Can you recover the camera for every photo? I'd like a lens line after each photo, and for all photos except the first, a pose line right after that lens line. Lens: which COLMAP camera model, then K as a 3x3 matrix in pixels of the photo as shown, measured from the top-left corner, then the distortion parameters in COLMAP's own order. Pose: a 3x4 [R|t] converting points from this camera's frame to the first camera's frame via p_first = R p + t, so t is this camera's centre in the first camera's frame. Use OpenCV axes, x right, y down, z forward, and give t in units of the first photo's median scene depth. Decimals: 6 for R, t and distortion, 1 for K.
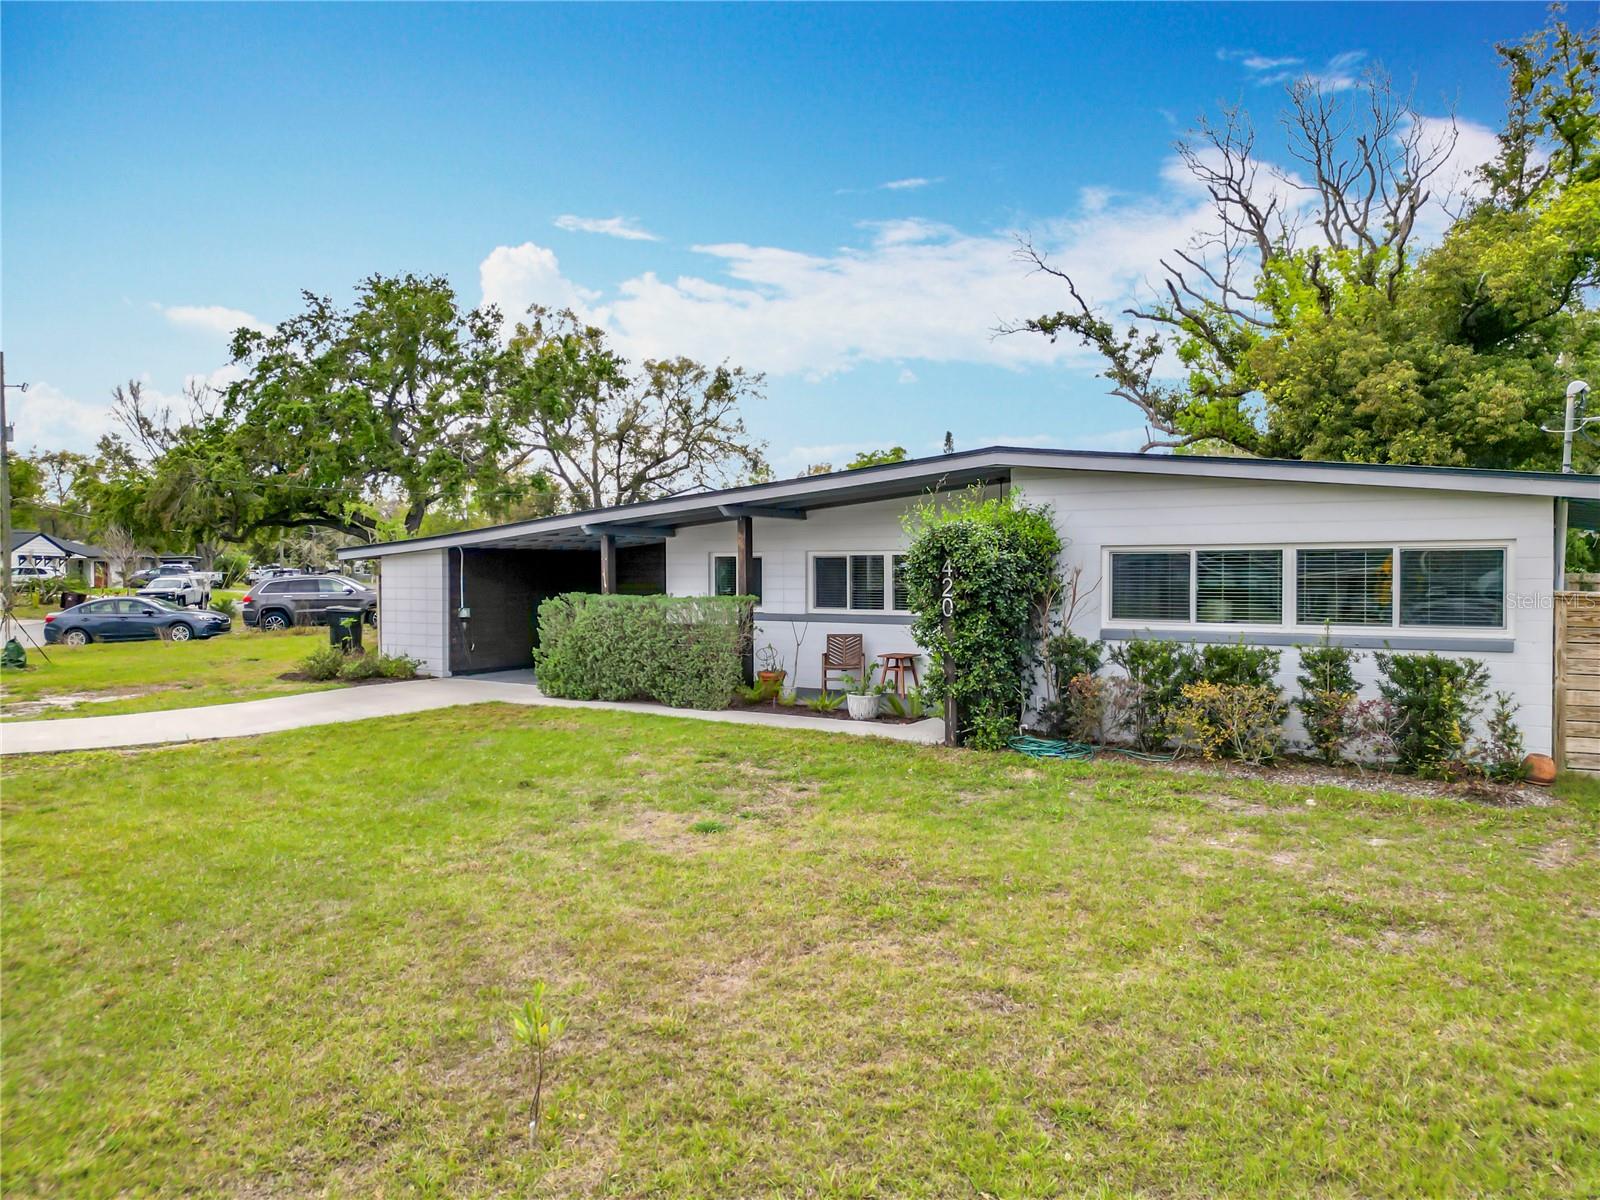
lens RADIAL K [[1126.0, 0, 798.3], [0, 1126.0, 598.8], [0, 0, 1]] dist [0.059420, -0.065162]
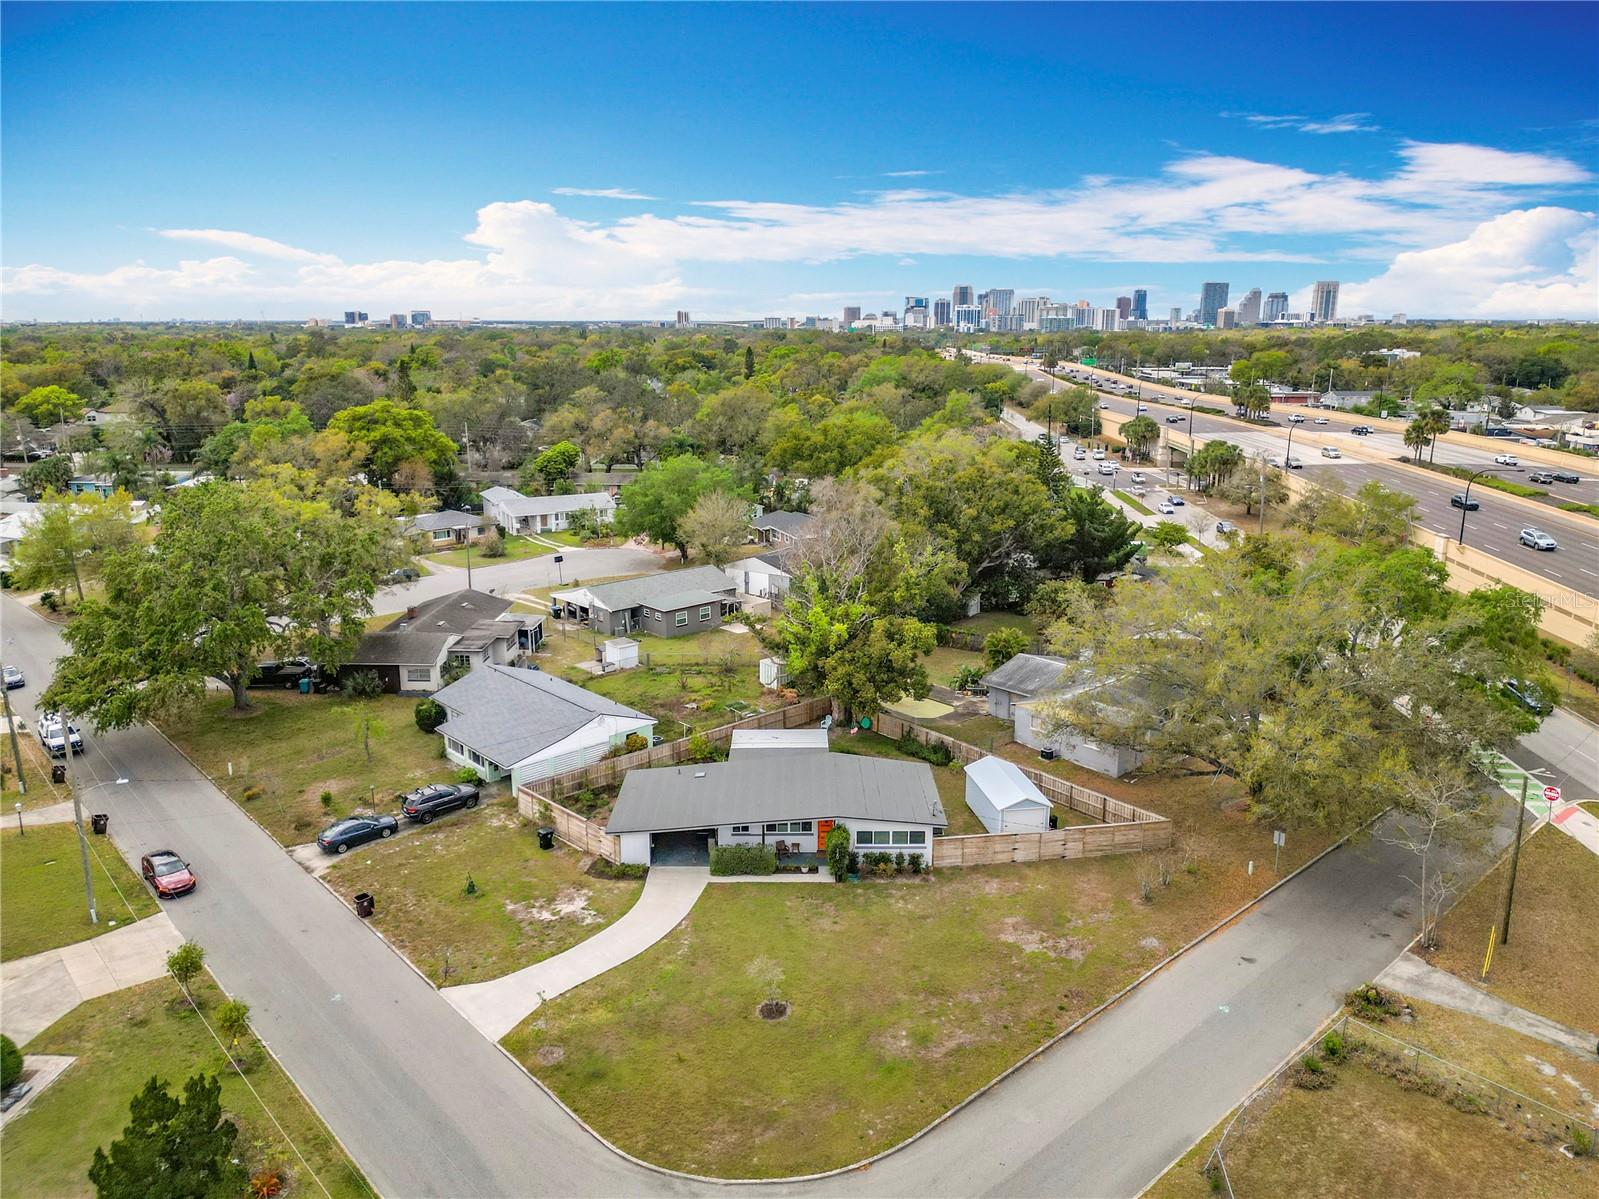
lens RADIAL K [[1150.6, 0, 799.7], [0, 1150.6, 571.8], [0, 0, 1]] dist [0.047879, -0.081083]
pose [[0.834298, -0.116343, 0.538899, -1.861040], [0.013255, 0.981430, 0.191361, -1.575459], [-0.551155, -0.152509, 0.820347, -2.075492]]
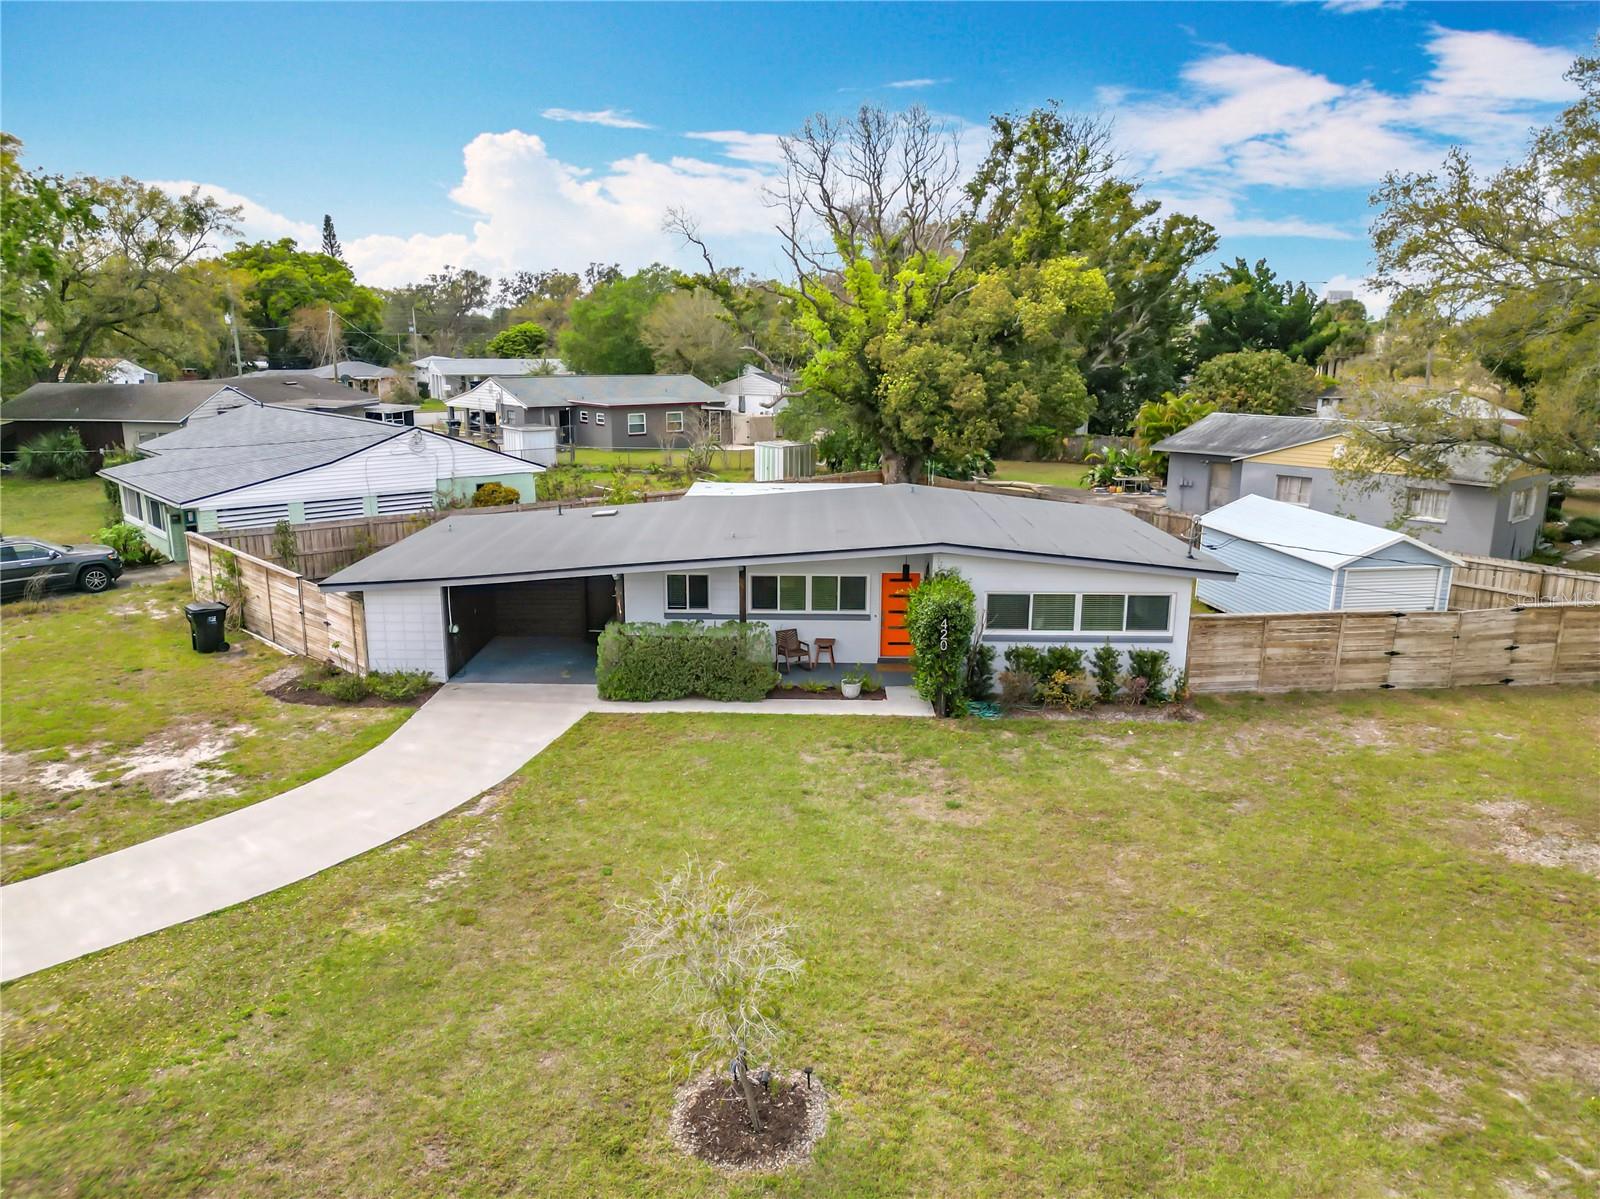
lens RADIAL K [[1126.0, 0, 798.3], [0, 1126.0, 598.3], [0, 0, 1]] dist [0.059420, -0.065162]
pose [[0.840009, -0.115296, 0.530181, -0.721595], [0.004859, 0.978721, 0.205140, -0.311701], [-0.542551, -0.169743, 0.822694, -0.252929]]
